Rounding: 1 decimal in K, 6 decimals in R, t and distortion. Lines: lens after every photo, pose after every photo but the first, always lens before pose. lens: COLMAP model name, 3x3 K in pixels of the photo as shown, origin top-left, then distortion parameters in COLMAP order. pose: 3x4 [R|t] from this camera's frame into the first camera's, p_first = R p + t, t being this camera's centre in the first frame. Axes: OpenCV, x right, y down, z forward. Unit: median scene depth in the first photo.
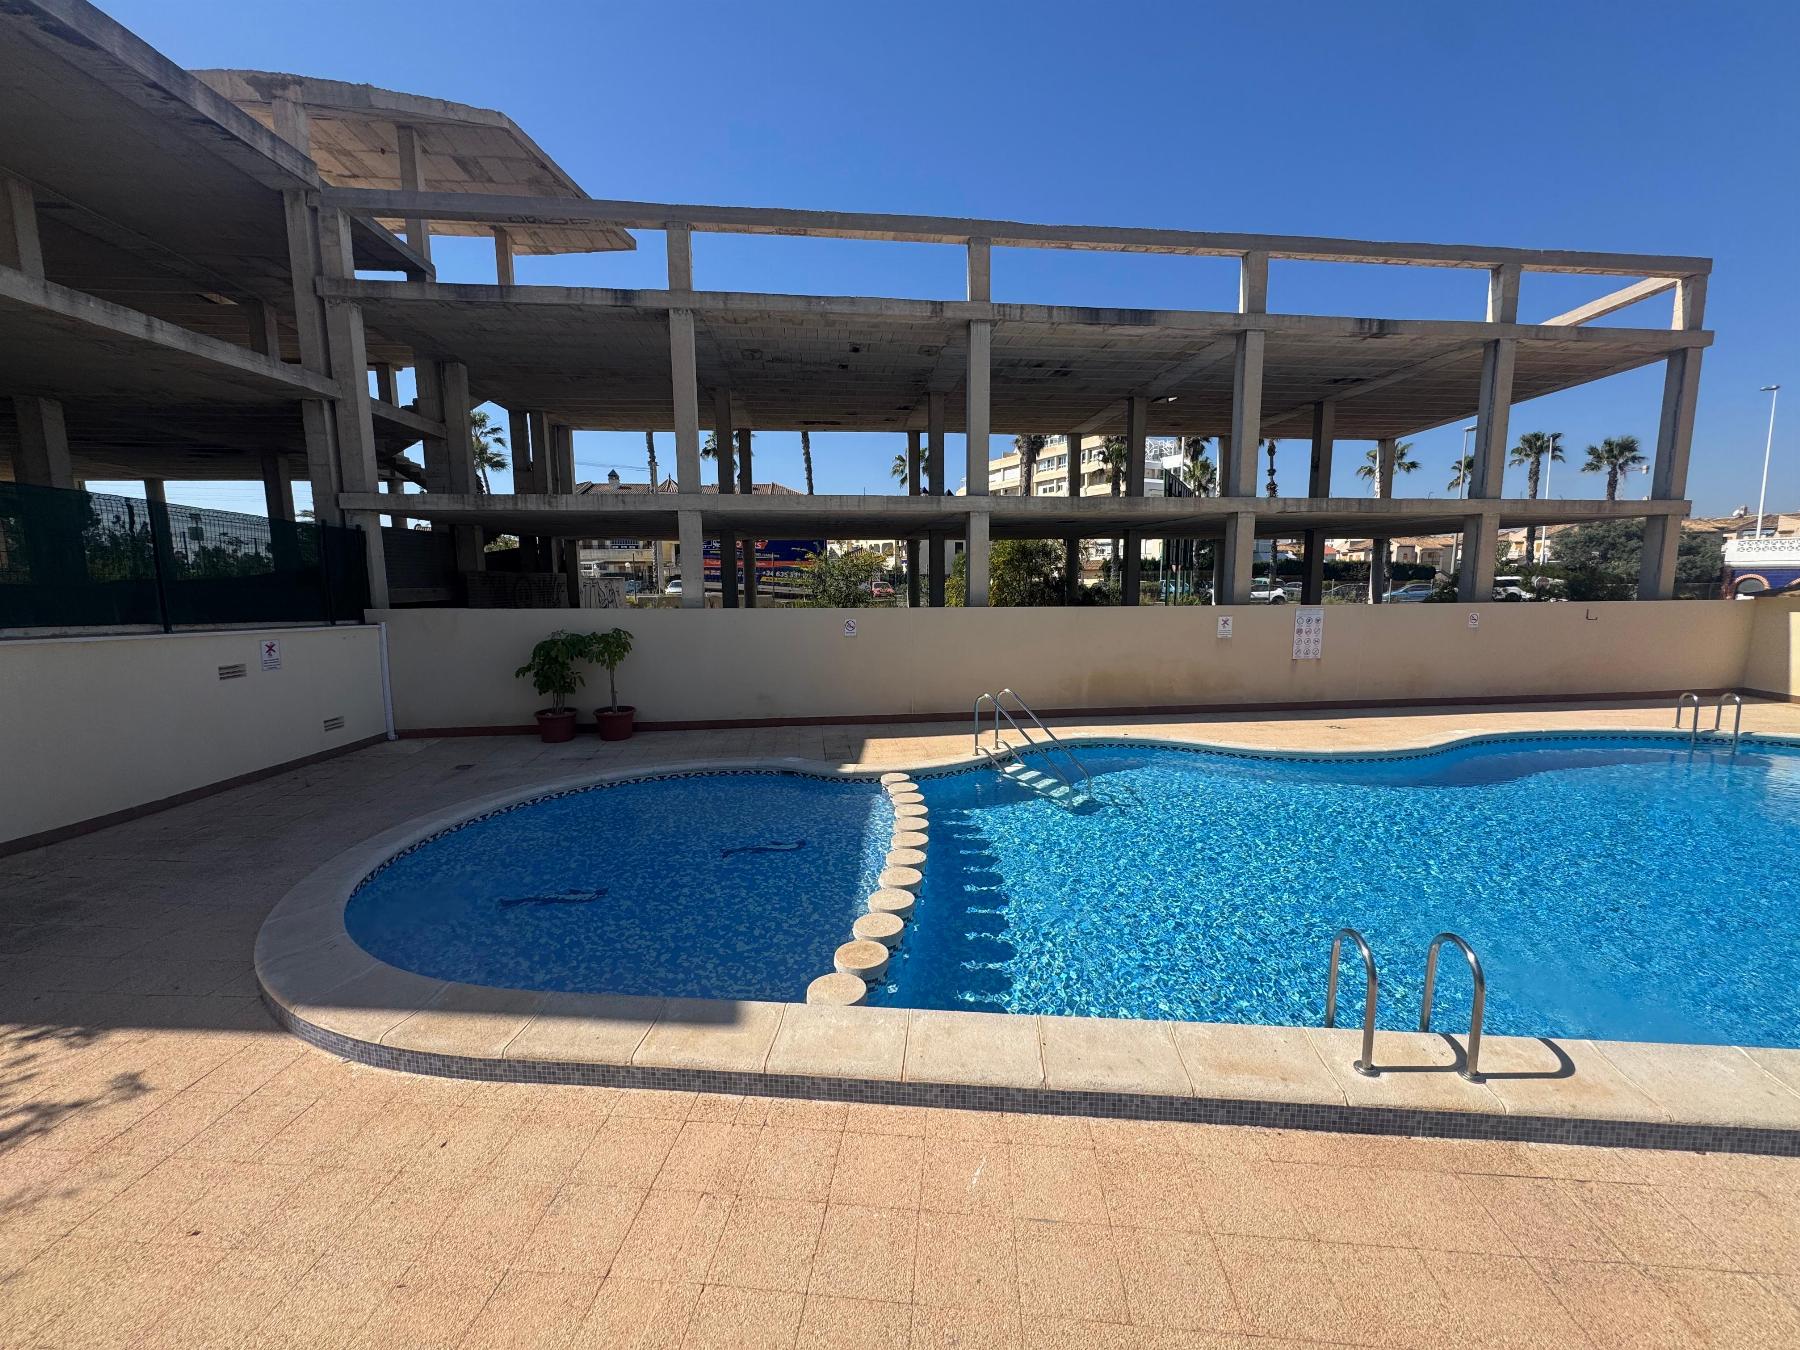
lens RADIAL K [[717.3, 0, 902.1], [0, 717.3, 674.3], [0, 0, 1]] dist [-0.003178, -0.000505]
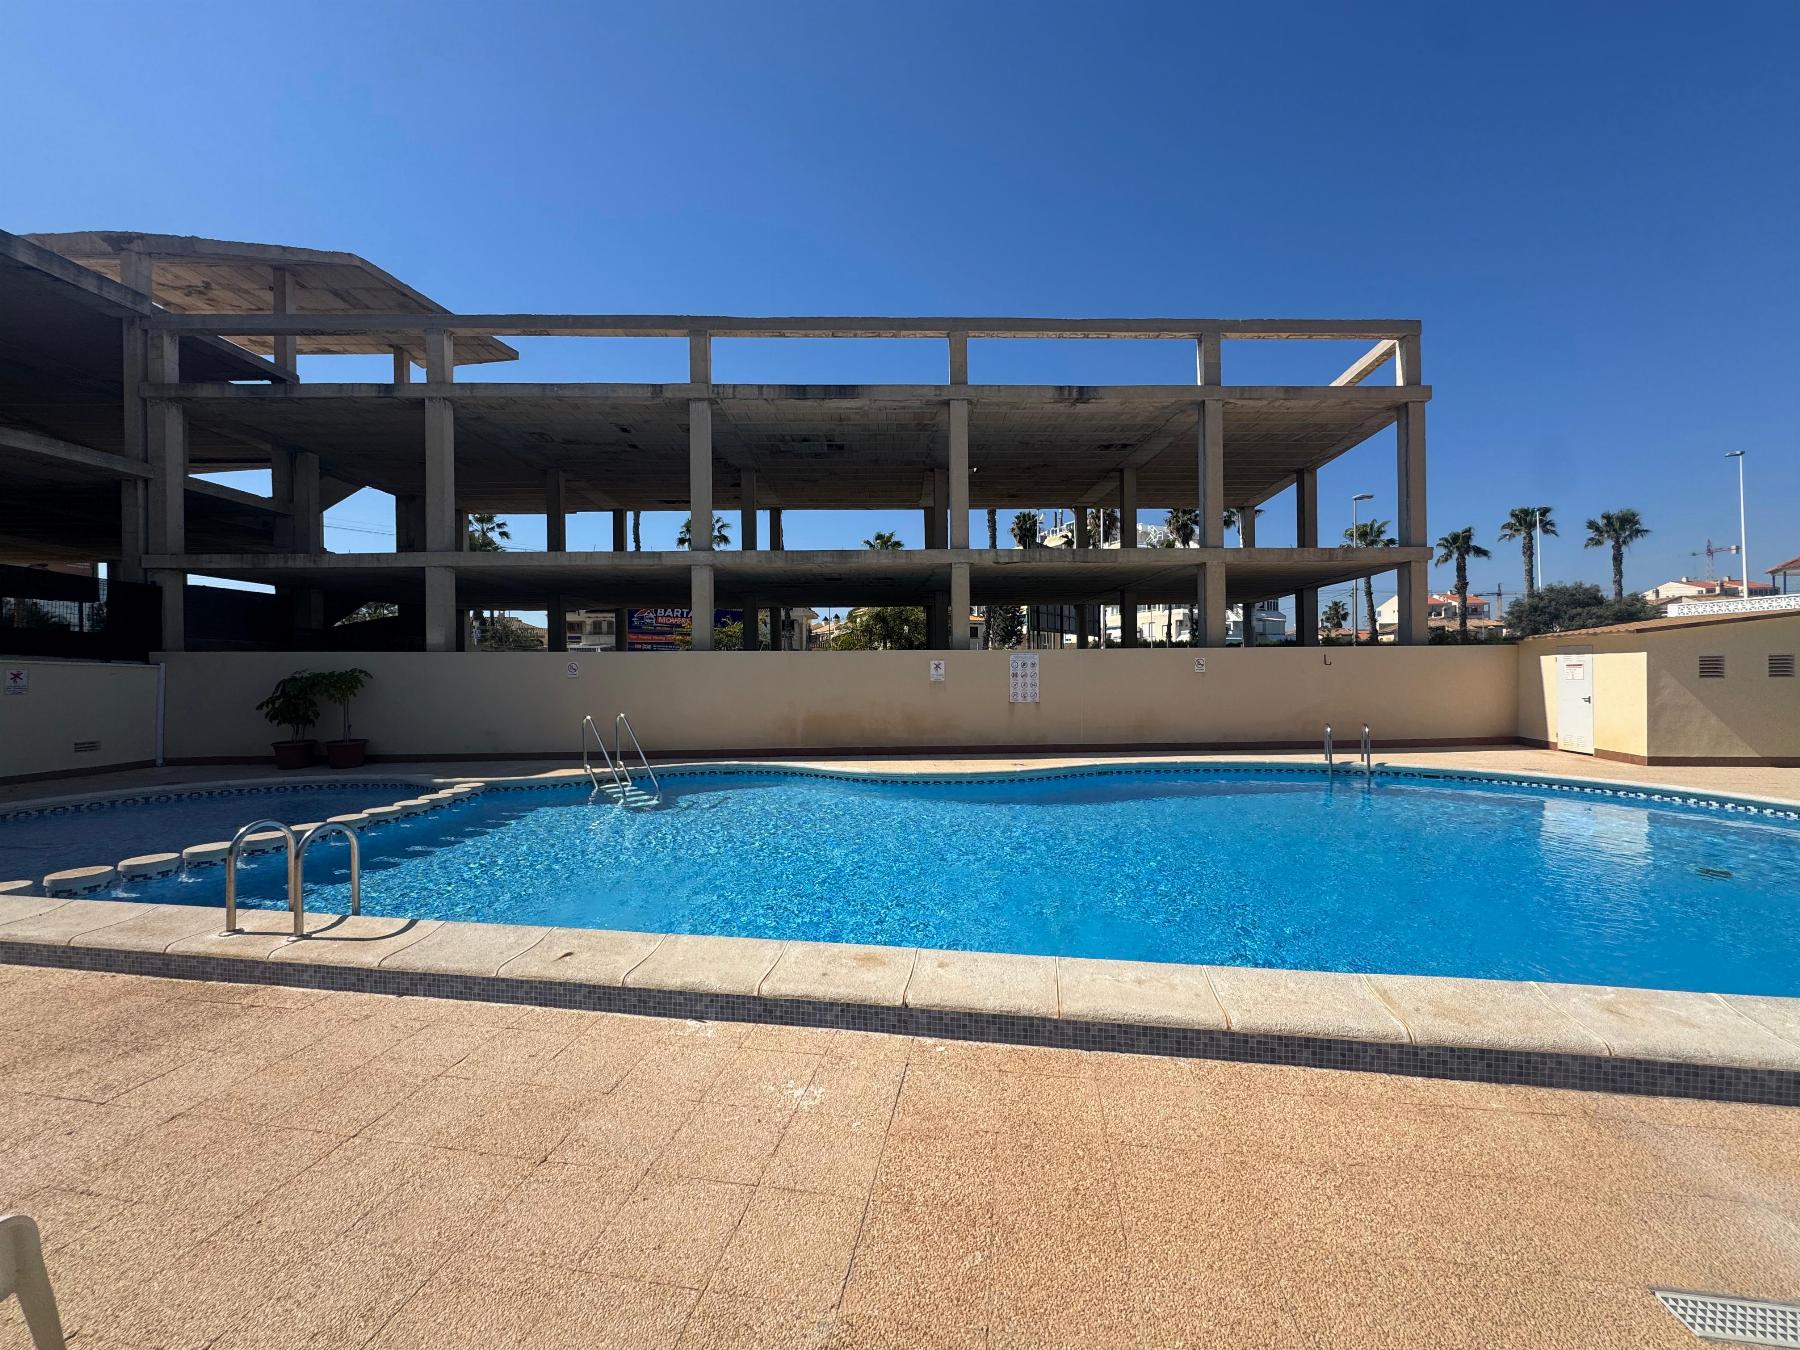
lens RADIAL K [[717.3, 0, 899.6], [0, 717.3, 673.8], [0, 0, 1]] dist [-0.003178, -0.000505]
pose [[0.996472, -0.002786, -0.083881, 0.492077], [-0.007842, 0.991985, -0.126114, 0.071064], [0.083560, 0.126326, 0.988463, -0.032440]]
